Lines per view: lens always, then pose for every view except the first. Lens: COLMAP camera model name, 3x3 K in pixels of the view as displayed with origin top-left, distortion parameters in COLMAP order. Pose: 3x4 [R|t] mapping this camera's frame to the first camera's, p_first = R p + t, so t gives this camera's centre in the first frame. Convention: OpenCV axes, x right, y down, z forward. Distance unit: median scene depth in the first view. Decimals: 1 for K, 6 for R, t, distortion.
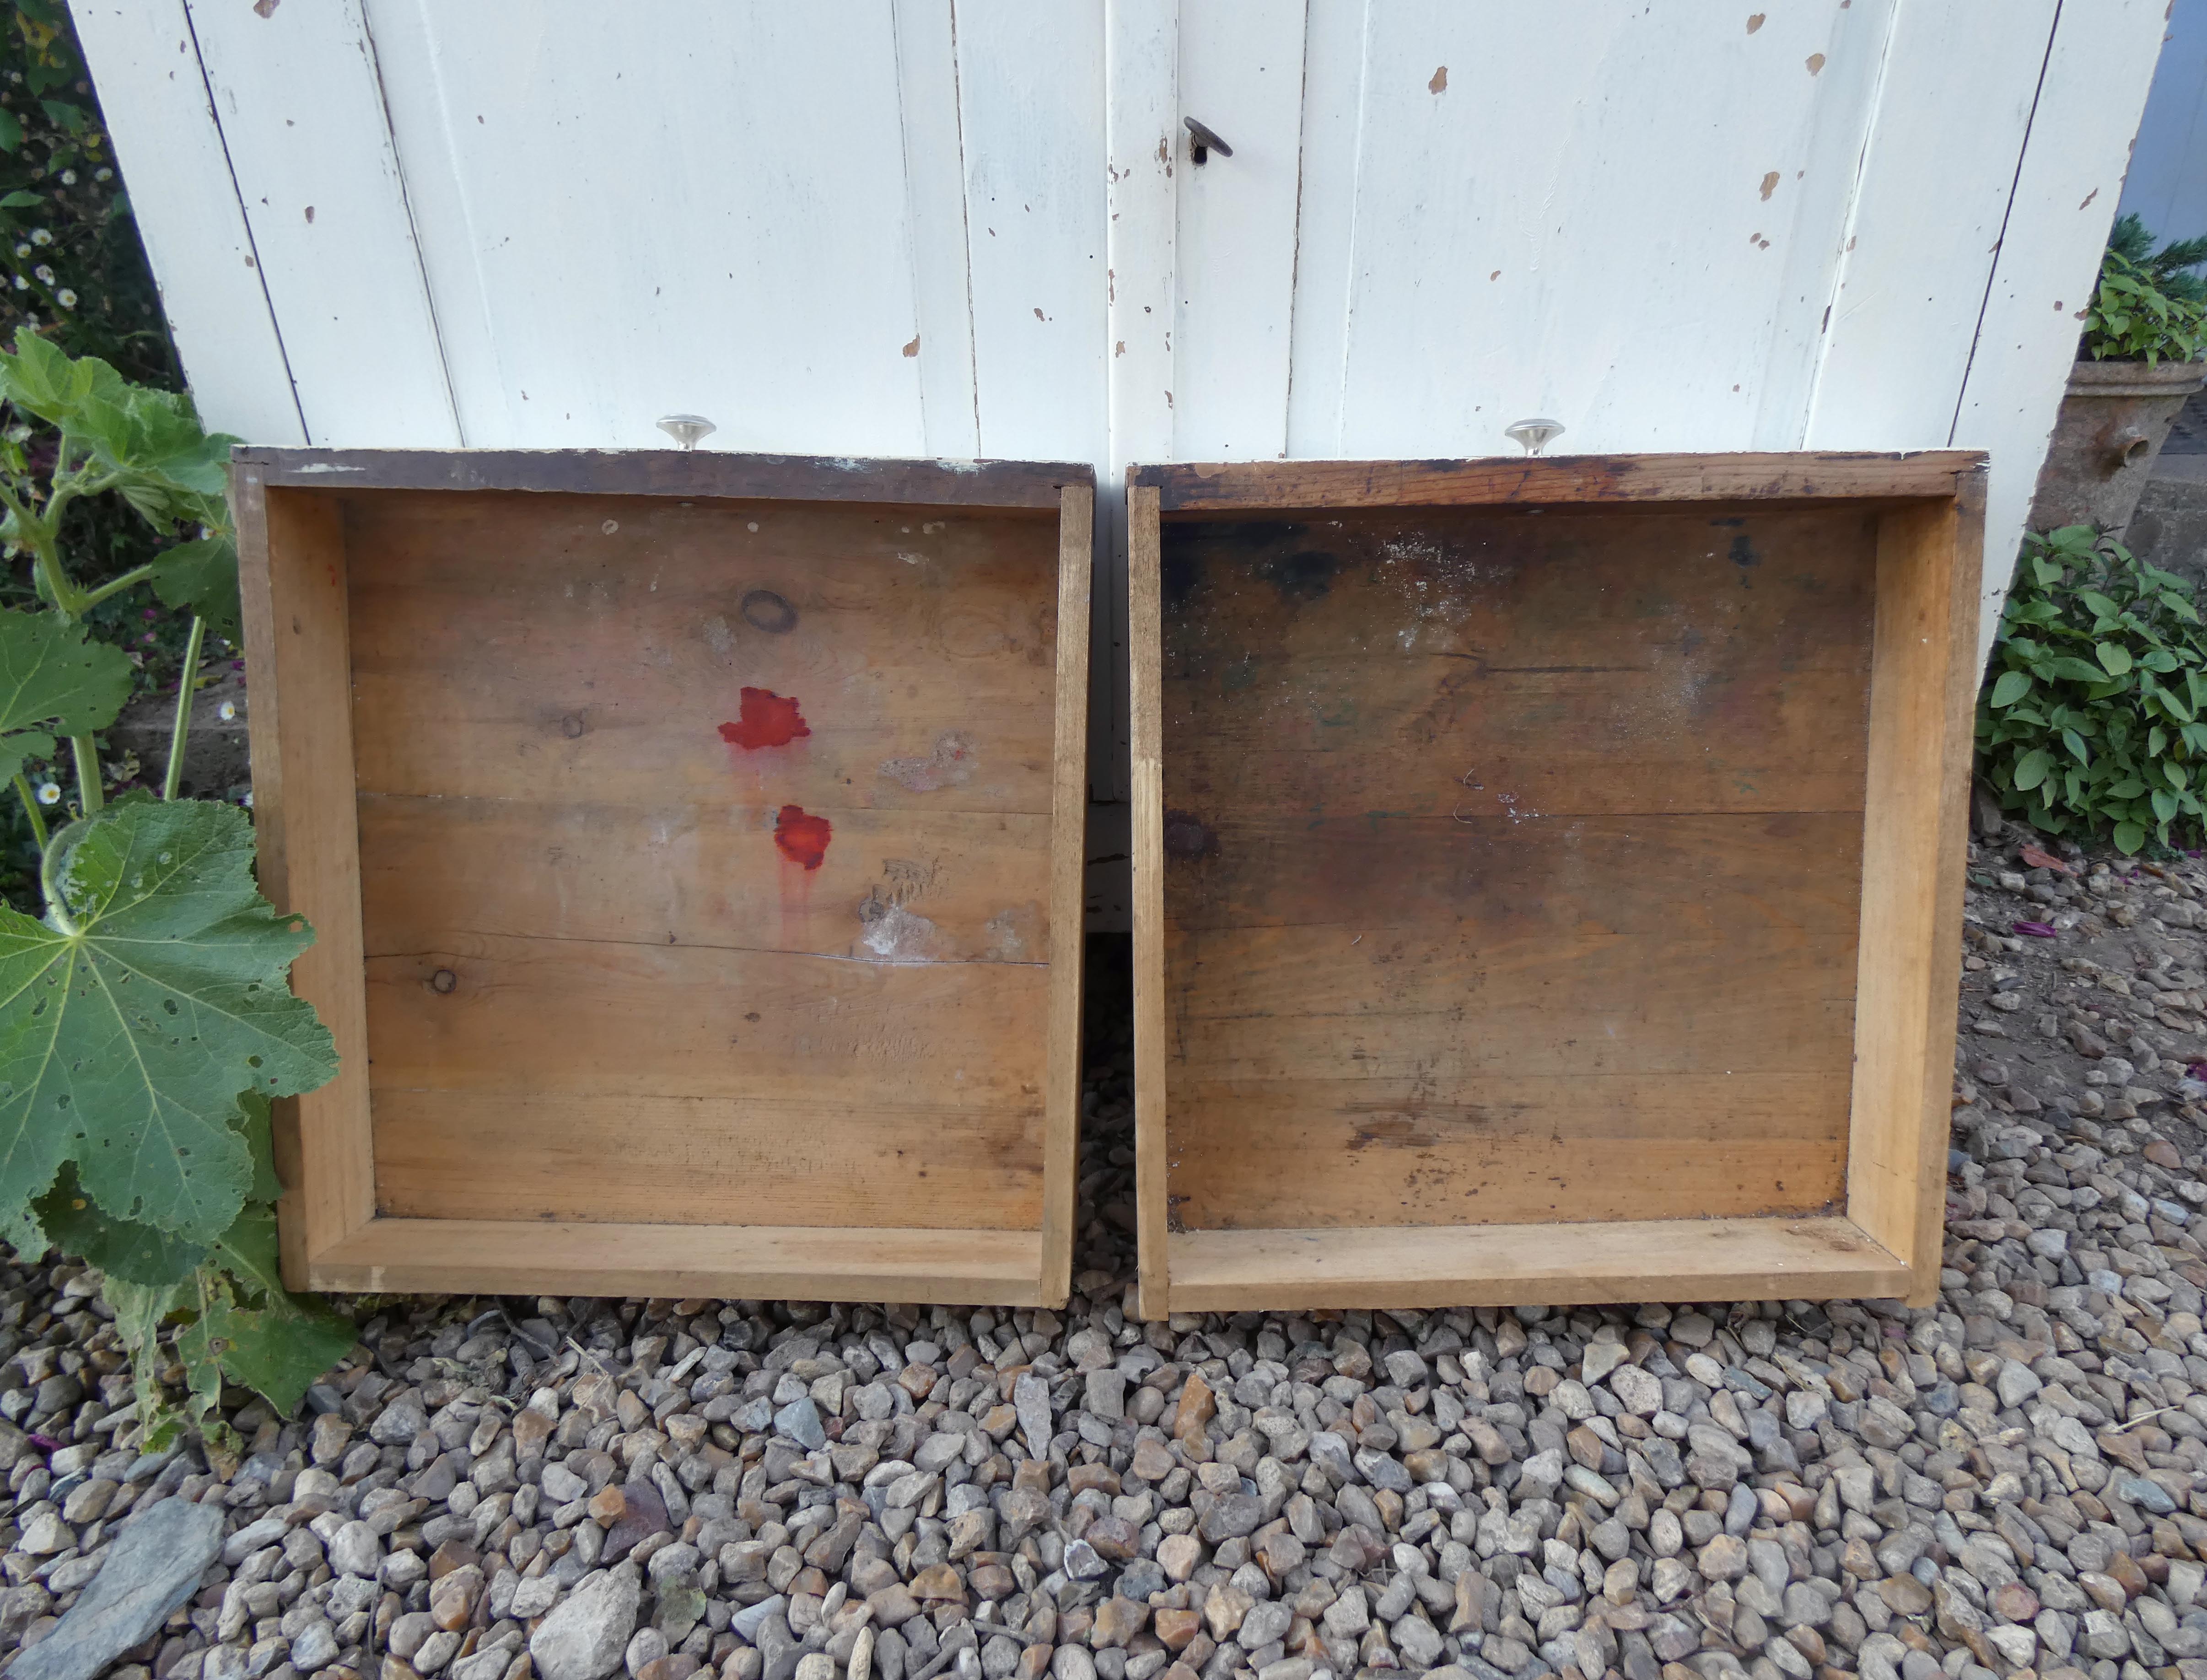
lens RADIAL K [[1331.9, 0, 1123.6], [0, 1331.9, 834.8], [0, 0, 1]] dist [0.001013, -0.003990]
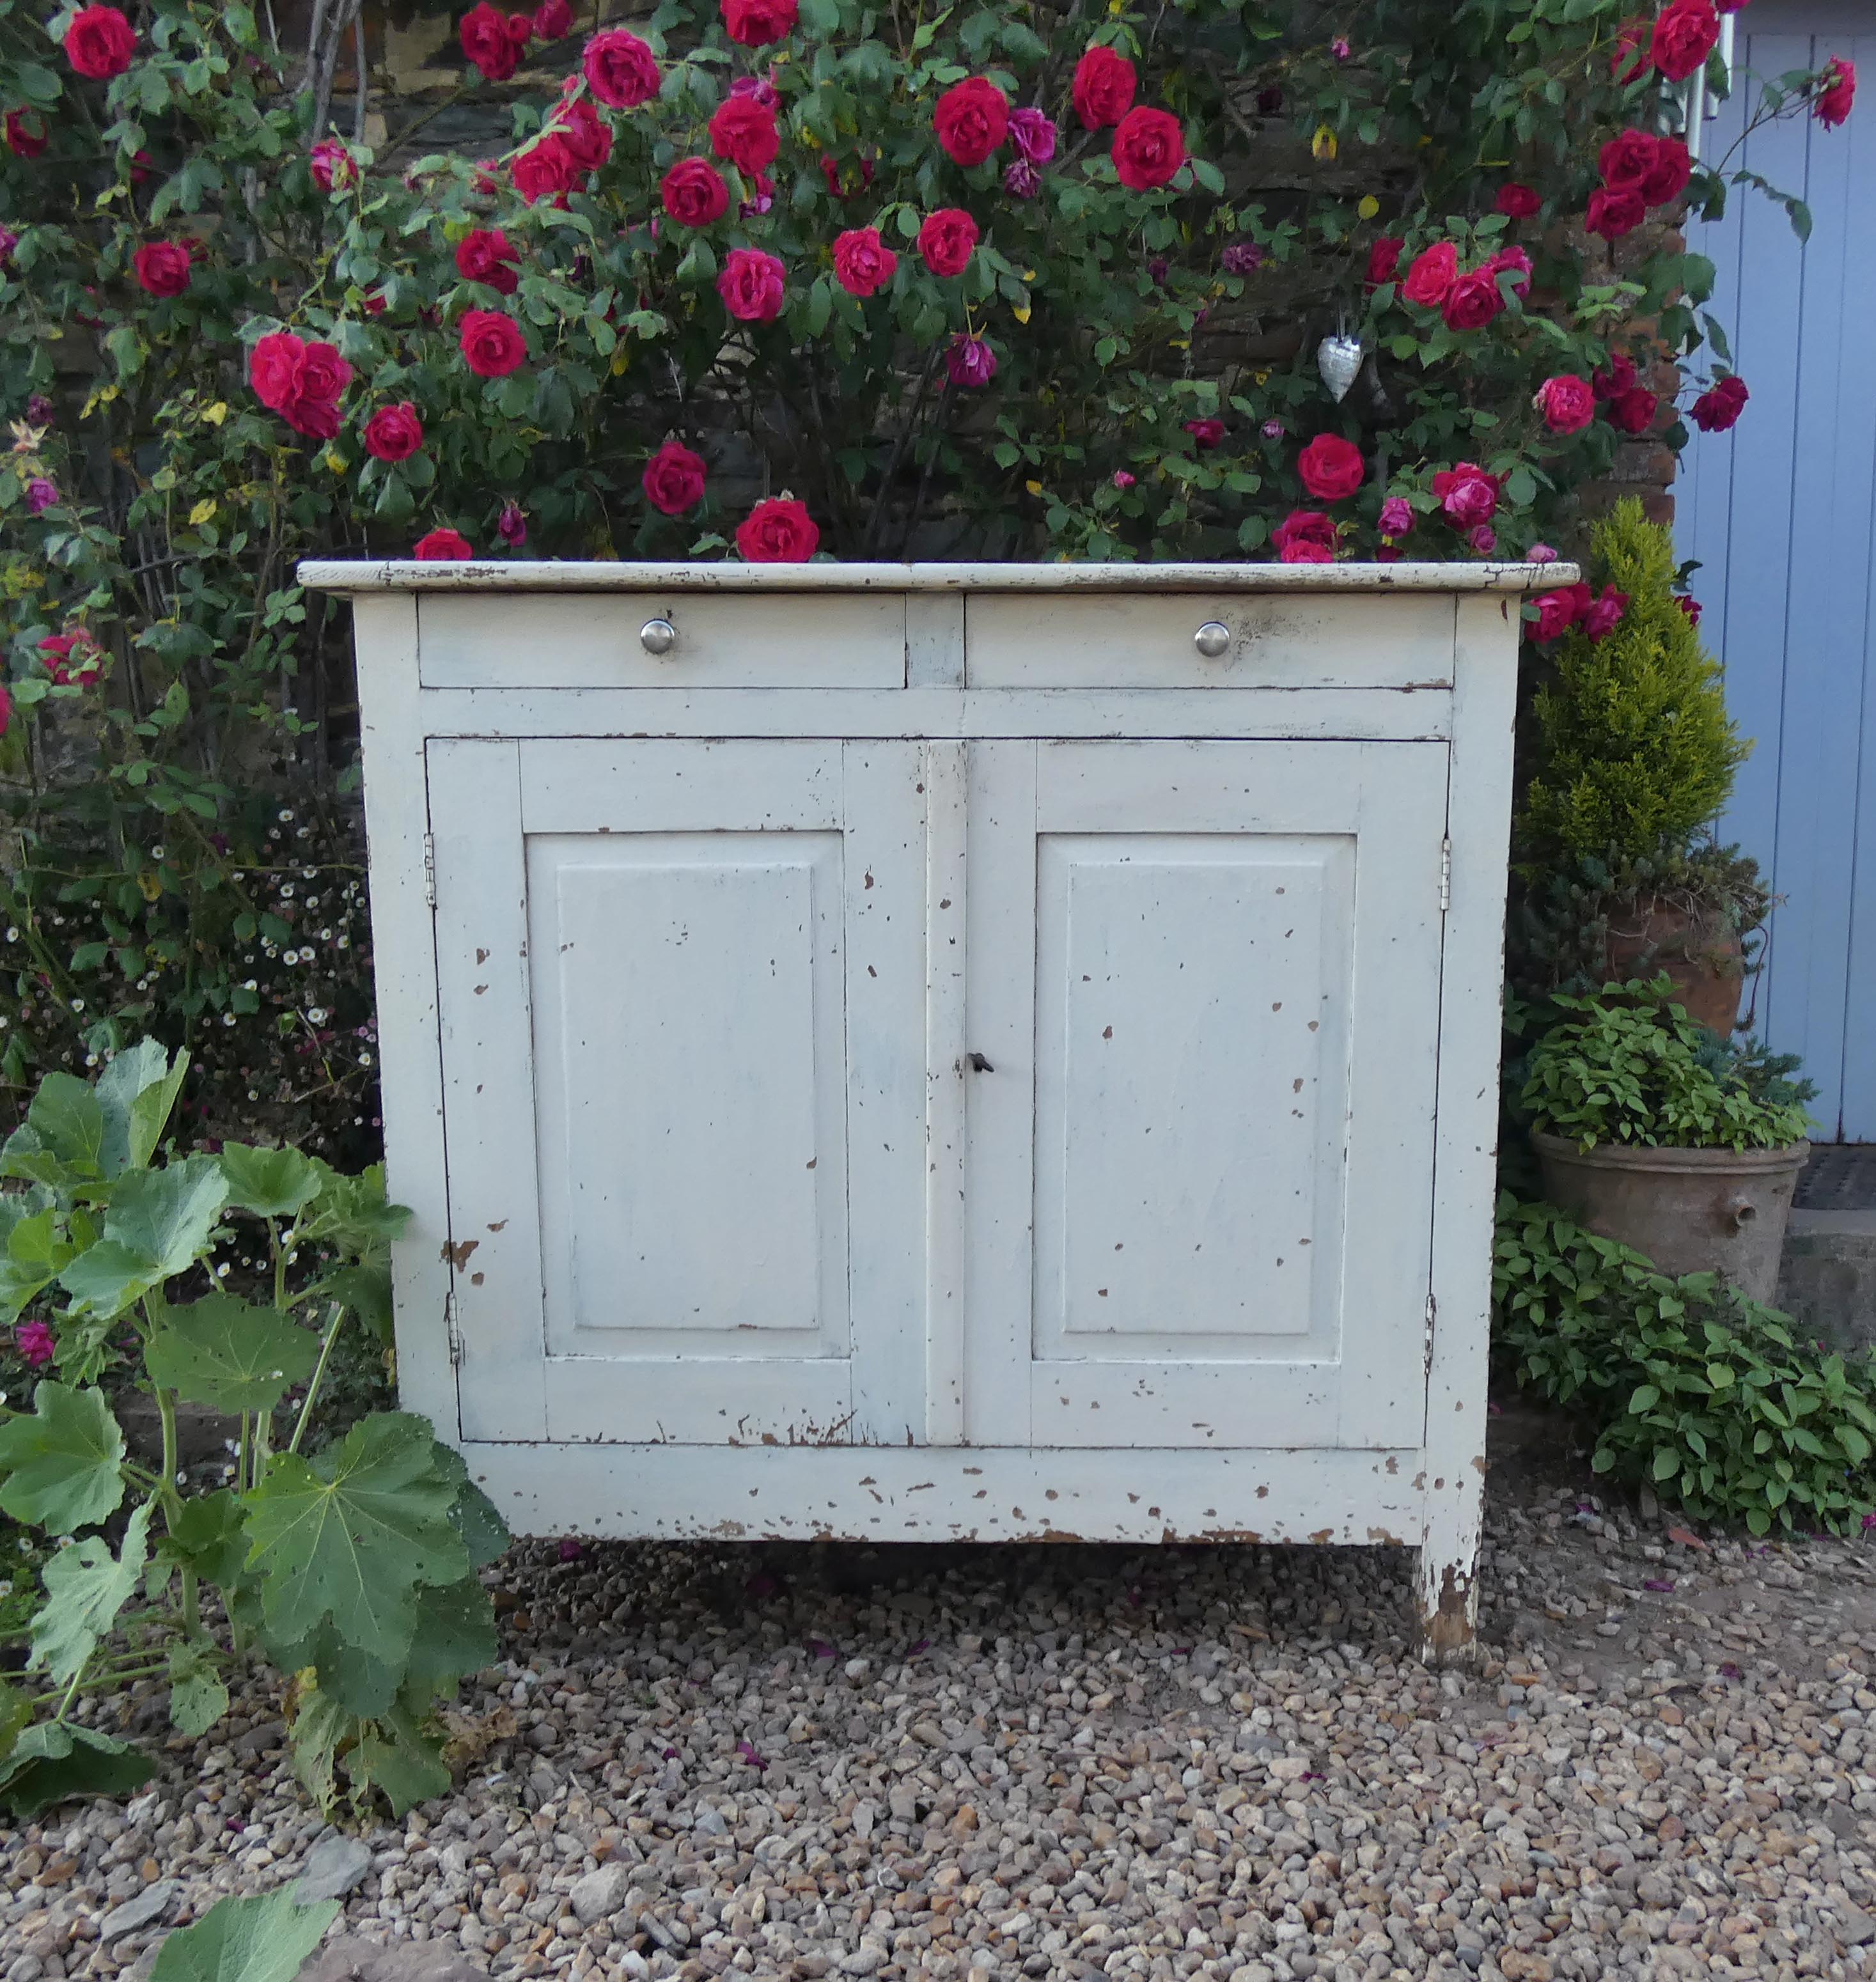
lens RADIAL K [[1871.2, 0, 976.4], [0, 1871.2, 1084.1], [0, 0, 1]] dist [-0.009322, 0.005265]
pose [[0.999826, 0.014675, -0.011535, 0.084309], [-0.017513, 0.951323, -0.307698, 0.294786], [0.006458, 0.307846, 0.951414, -1.413447]]
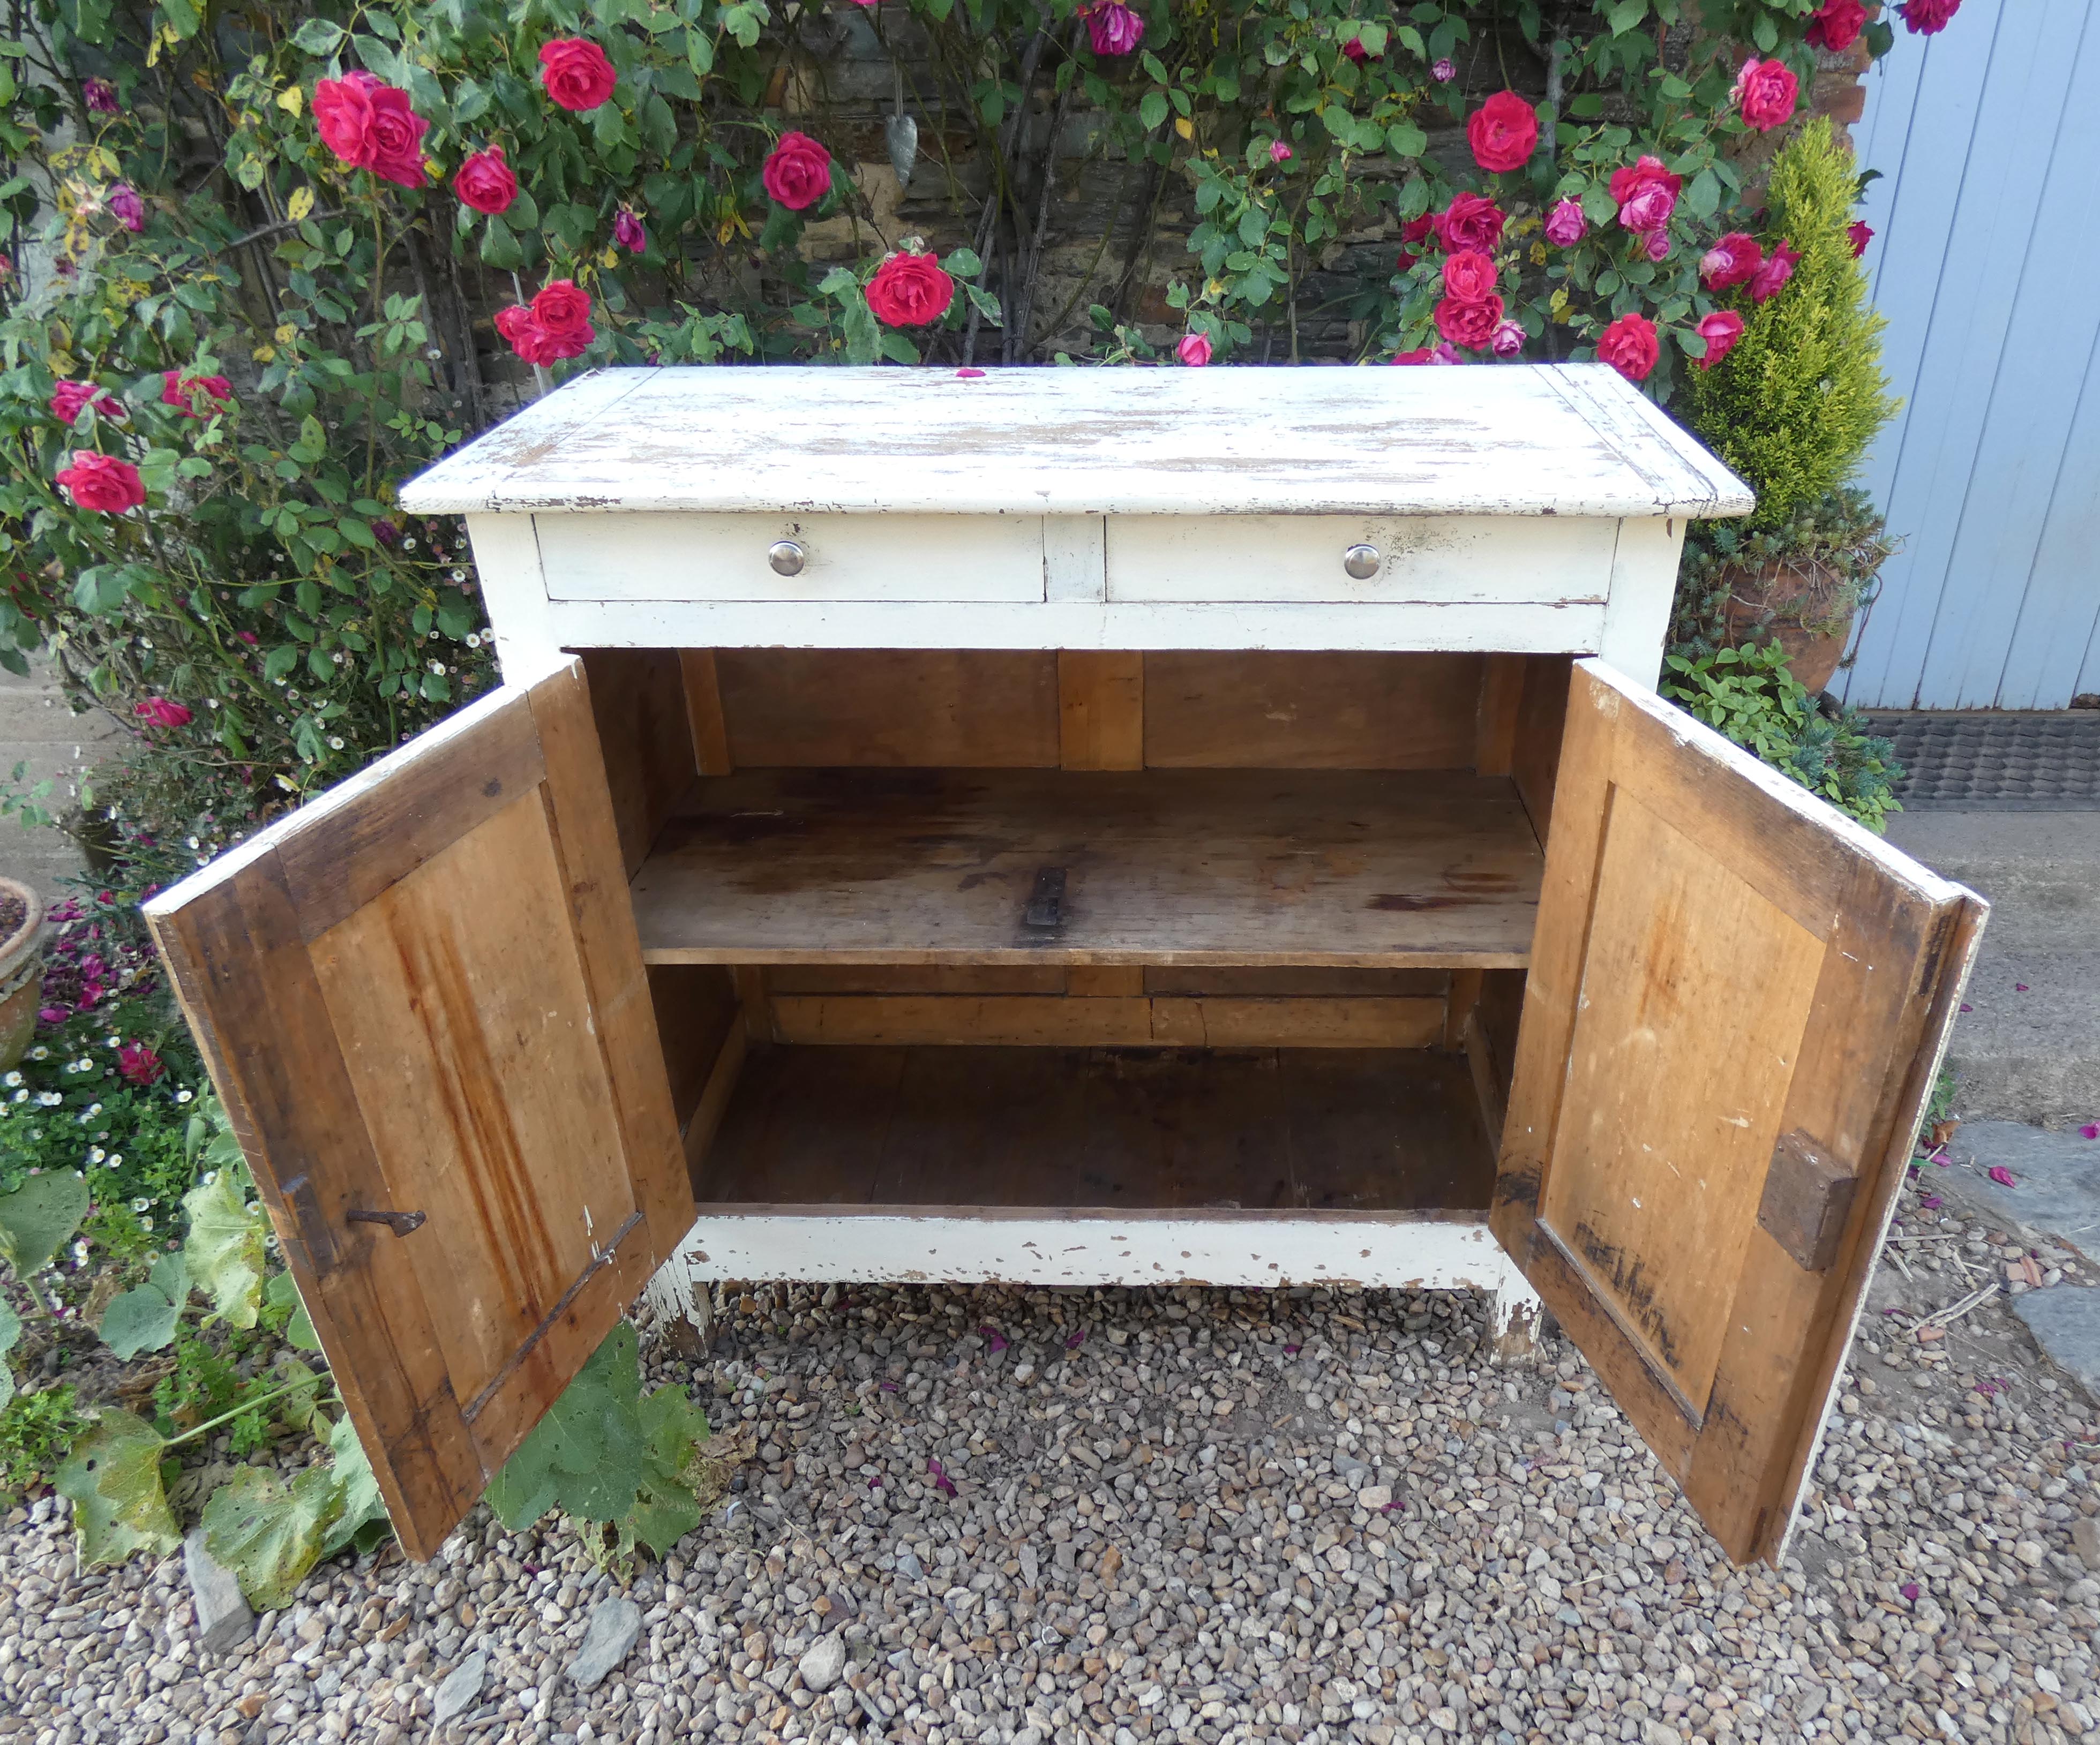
lens RADIAL K [[1566.3, 0, 1128.3], [0, 1566.3, 953.0], [0, 0, 1]] dist [-0.007128, -0.004162]
pose [[0.999800, 0.017227, -0.010201, 0.090739], [-0.016336, 0.996513, 0.081824, -0.680226], [0.011575, -0.081641, 0.996595, -1.270369]]
